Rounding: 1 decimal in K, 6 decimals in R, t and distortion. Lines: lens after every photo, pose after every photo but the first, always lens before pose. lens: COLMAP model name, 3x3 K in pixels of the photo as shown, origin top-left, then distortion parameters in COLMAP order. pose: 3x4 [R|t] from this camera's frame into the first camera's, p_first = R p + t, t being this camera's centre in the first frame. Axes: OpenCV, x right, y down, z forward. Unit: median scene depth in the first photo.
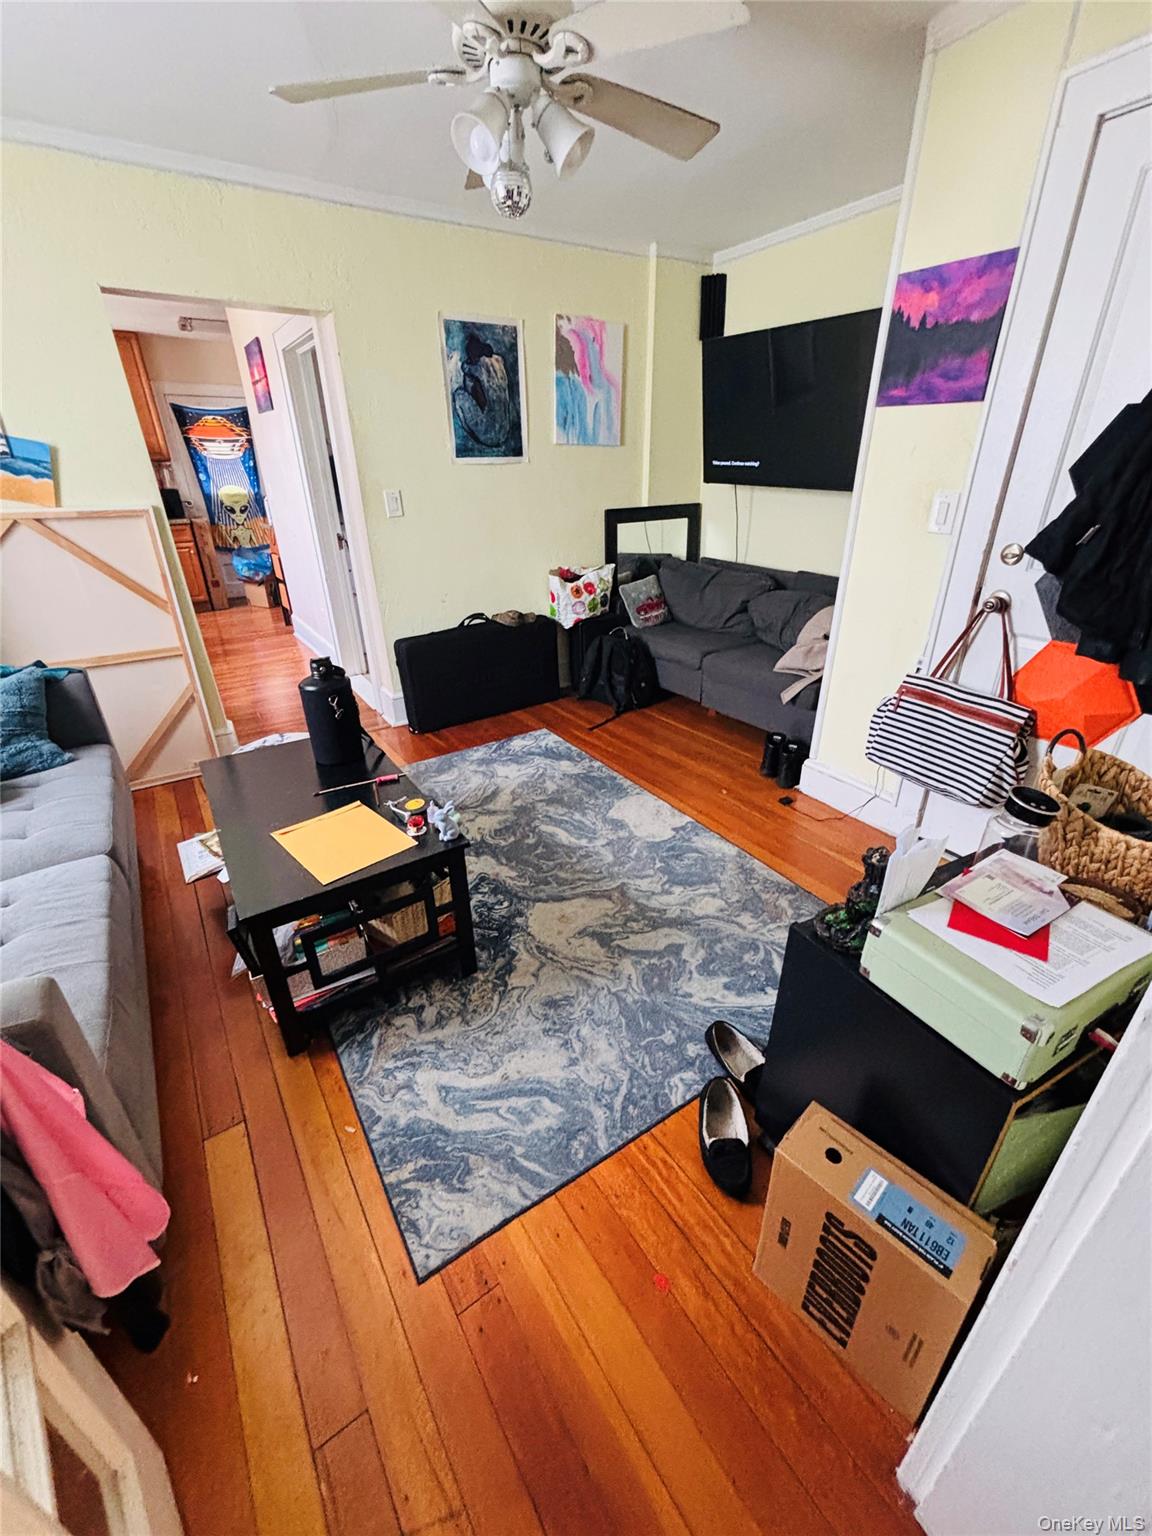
lens RADIAL K [[618.1, 0, 554.5], [0, 618.1, 757.4], [0, 0, 1]] dist [-0.000507, 0.000320]
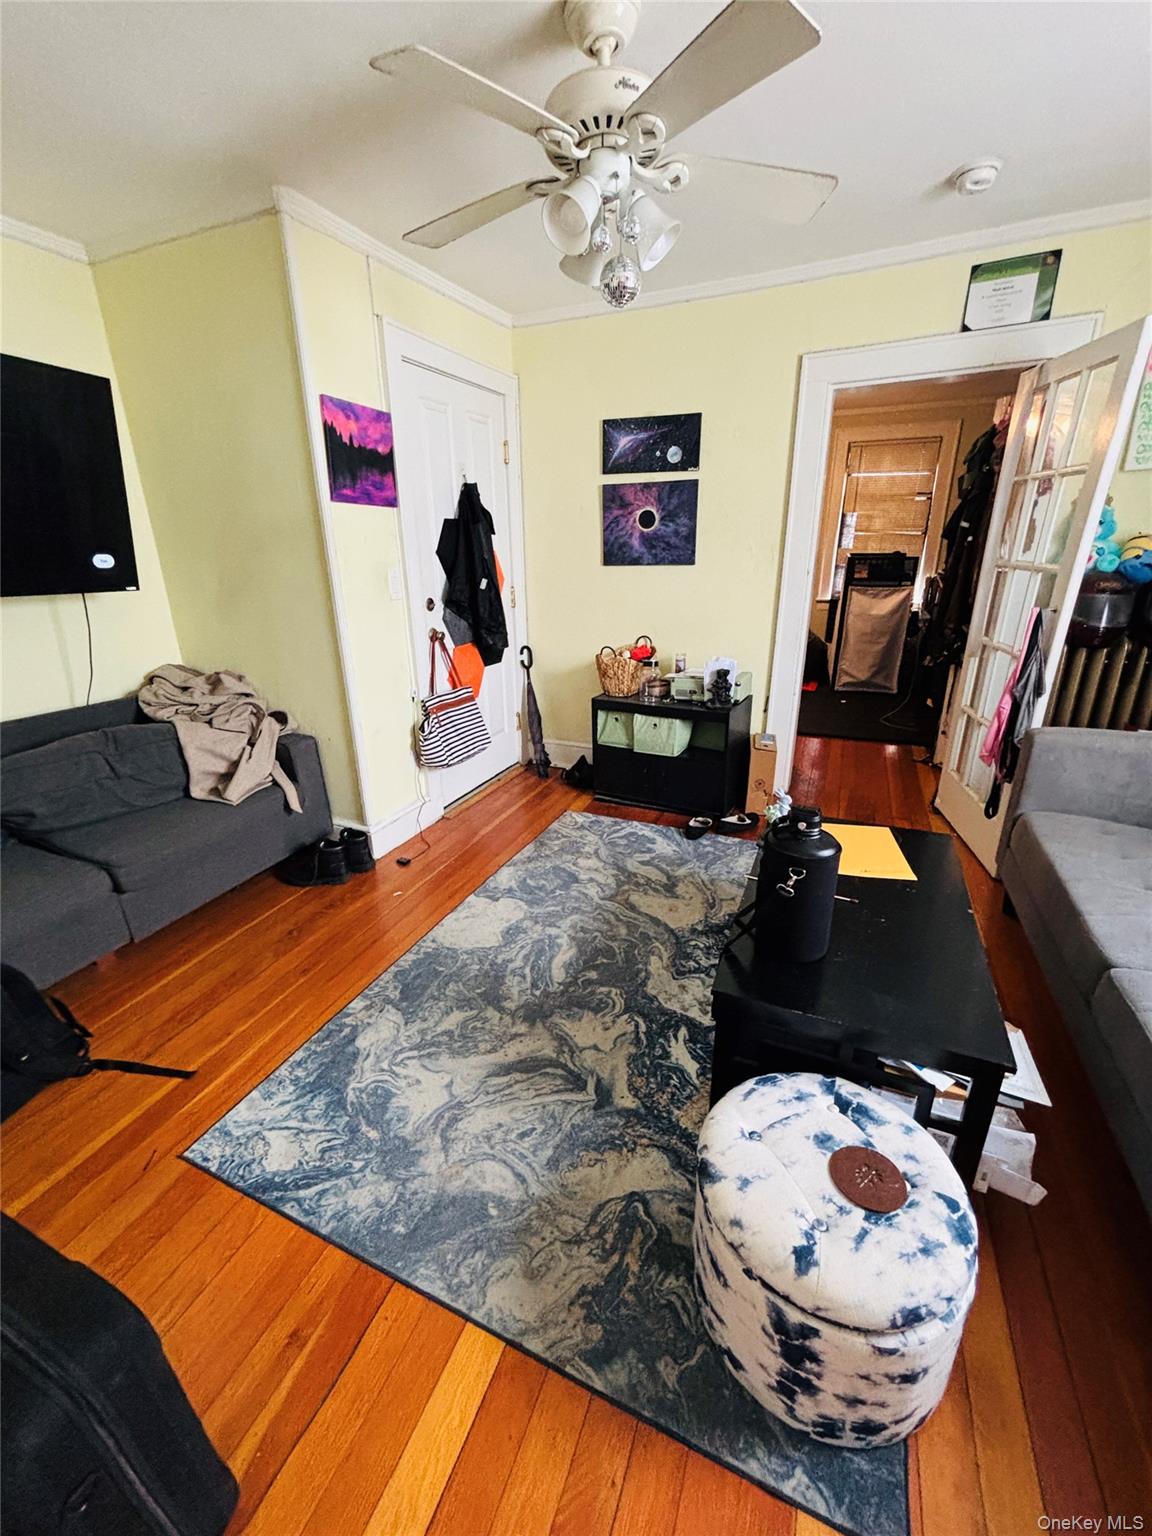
lens RADIAL K [[618.1, 0, 576.0], [0, 618.1, 764.7], [0, 0, 1]] dist [-0.000507, 0.000320]
pose [[-0.560338, -0.252738, 0.788761, -0.671021], [0.385189, 0.763543, 0.518297, -0.570498], [-0.733247, 0.594243, -0.330491, 1.233500]]
